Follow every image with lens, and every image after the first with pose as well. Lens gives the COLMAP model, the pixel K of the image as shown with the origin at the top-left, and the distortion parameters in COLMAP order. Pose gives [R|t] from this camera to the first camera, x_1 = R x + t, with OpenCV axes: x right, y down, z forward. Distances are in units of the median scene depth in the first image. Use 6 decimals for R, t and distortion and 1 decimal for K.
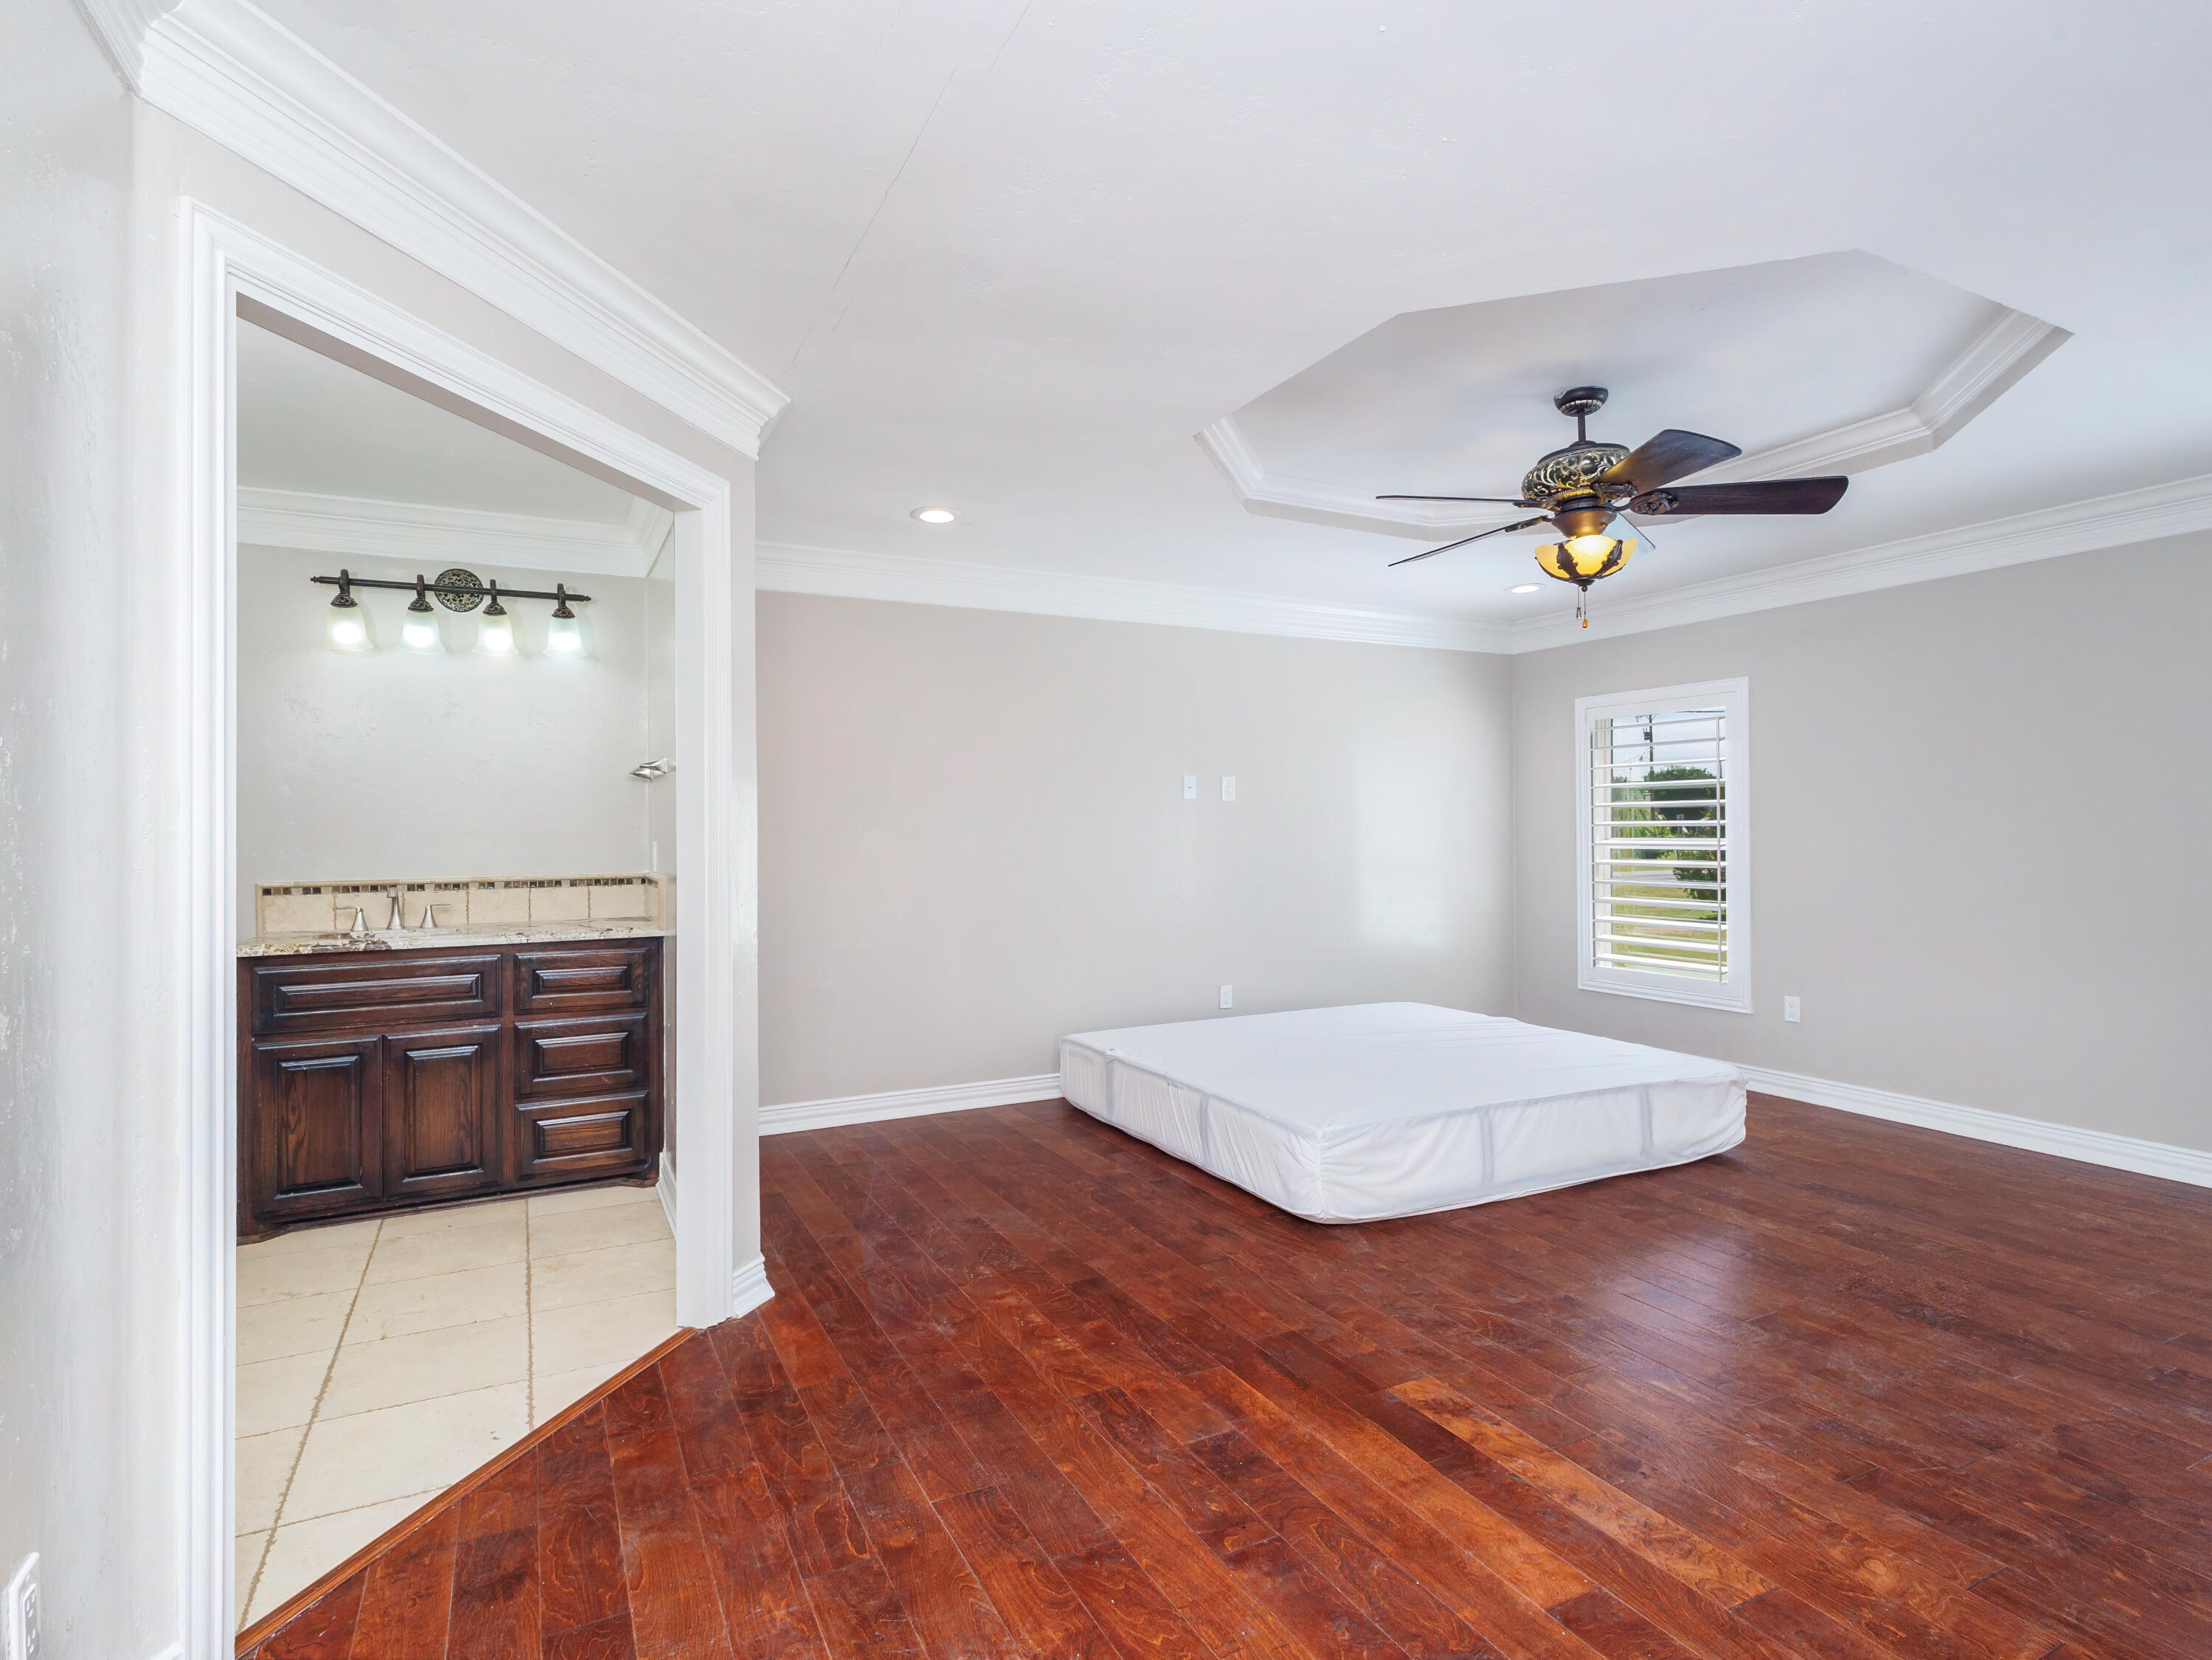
lens RADIAL K [[1156.1, 0, 1106.0], [0, 1156.1, 830.0], [0, 0, 1]] dist [0.017417, -0.001295]
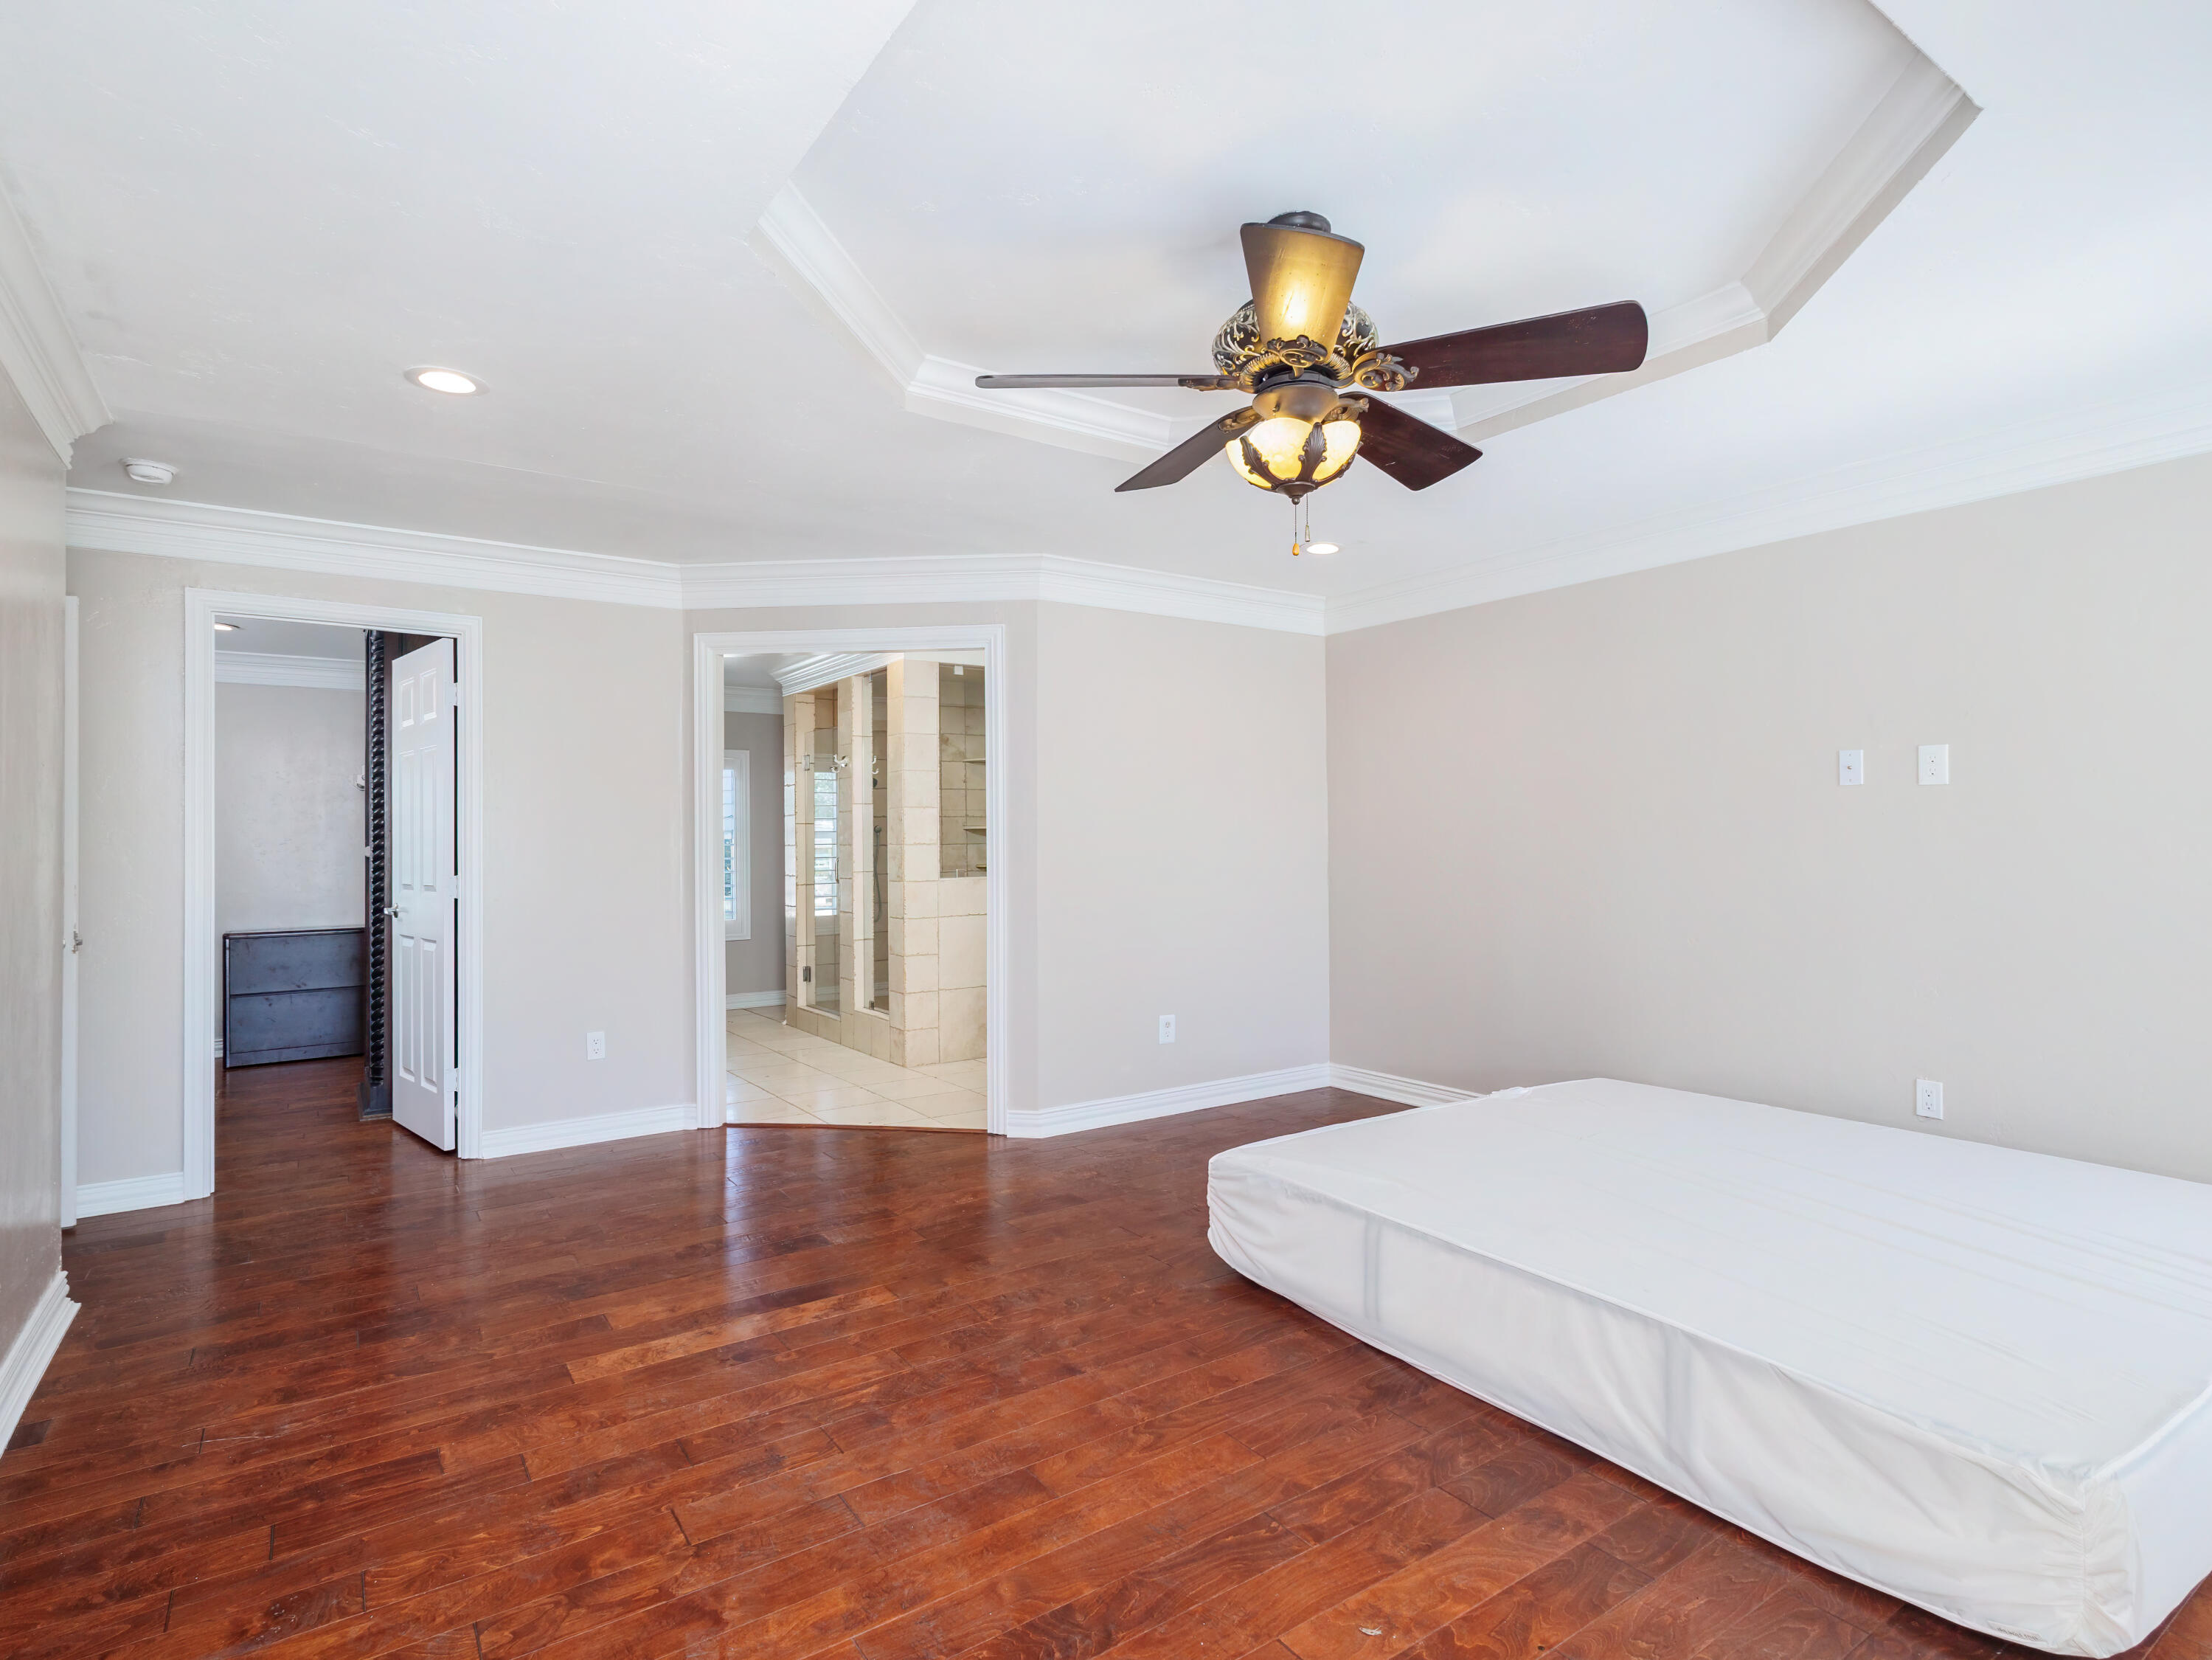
lens RADIAL K [[1140.1, 0, 1106.0], [0, 1140.1, 830.0], [0, 0, 1]] dist [0.000782, 0.000596]
pose [[0.124811, -0.000586, -0.992180, 0.948960], [0.005744, 0.999983, 0.000132, -0.004629], [0.992164, -0.005716, 0.124812, 0.694145]]
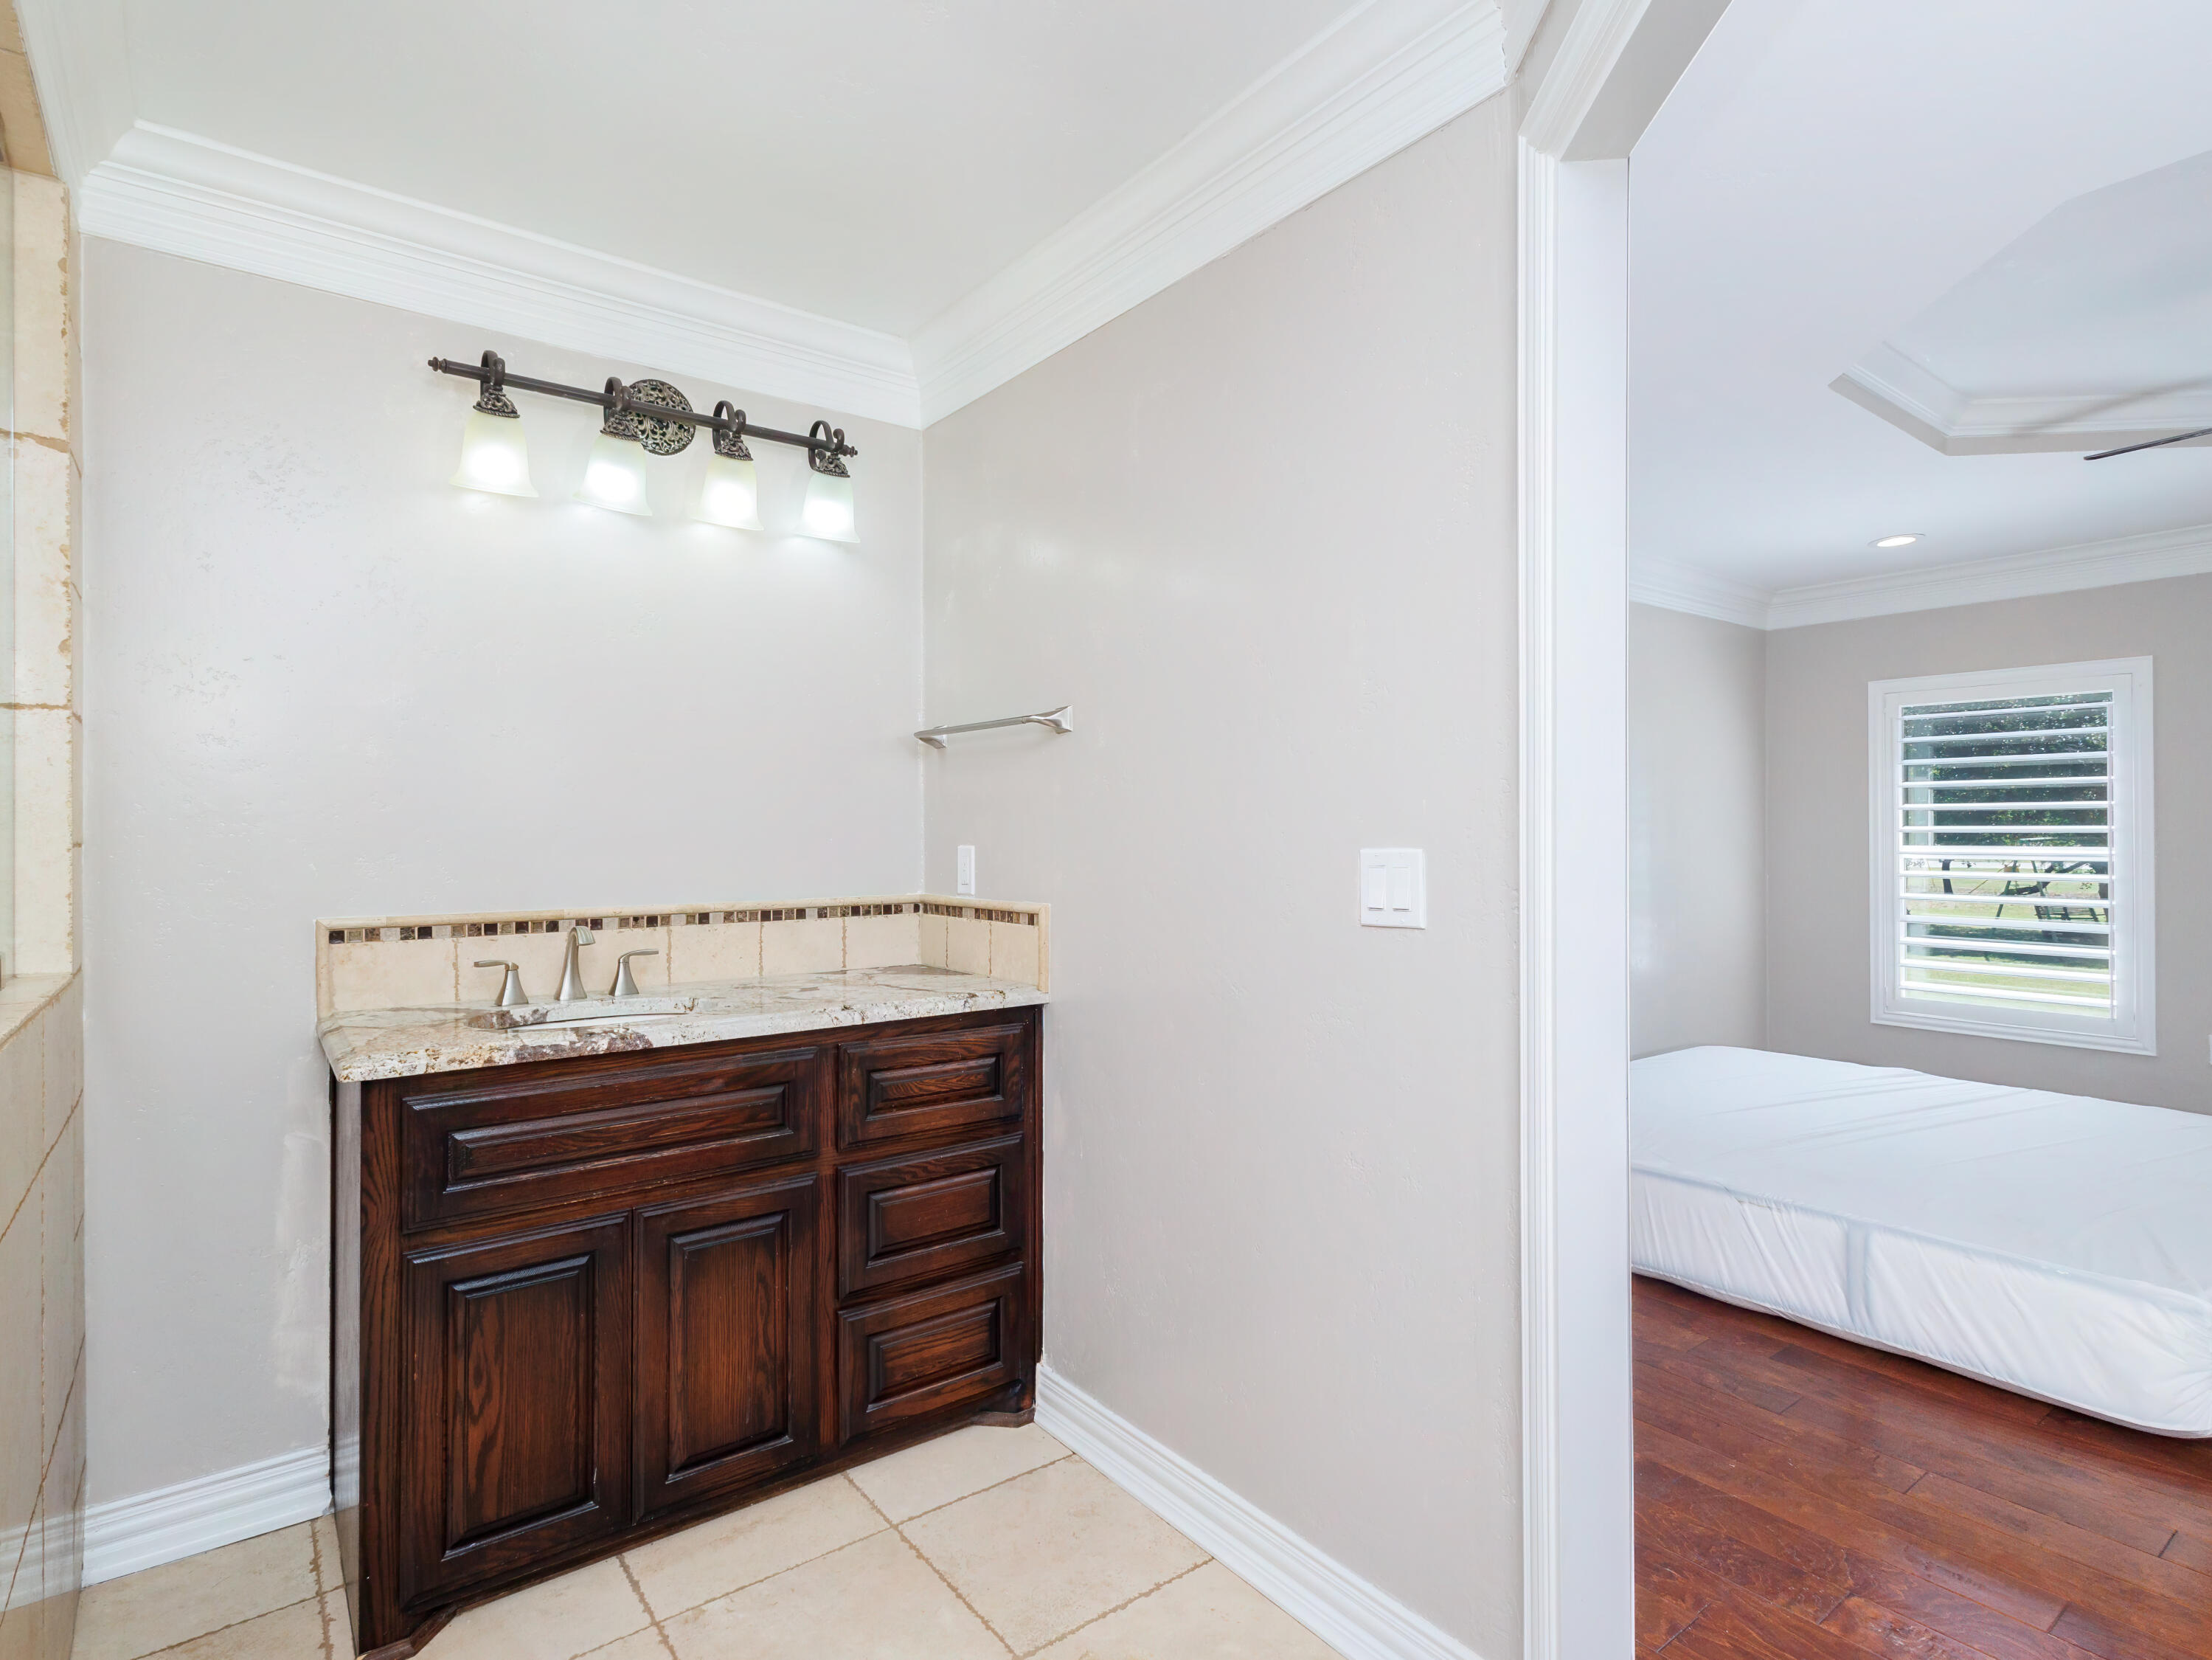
lens RADIAL K [[1156.1, 0, 1106.0], [0, 1156.1, 830.0], [0, 0, 1]] dist [0.017417, -0.001295]
pose [[0.983374, 0.007501, 0.181434, -0.469012], [-0.006941, 0.999969, -0.003718, 0.003335], [-0.181457, 0.002396, 0.983396, 0.408099]]
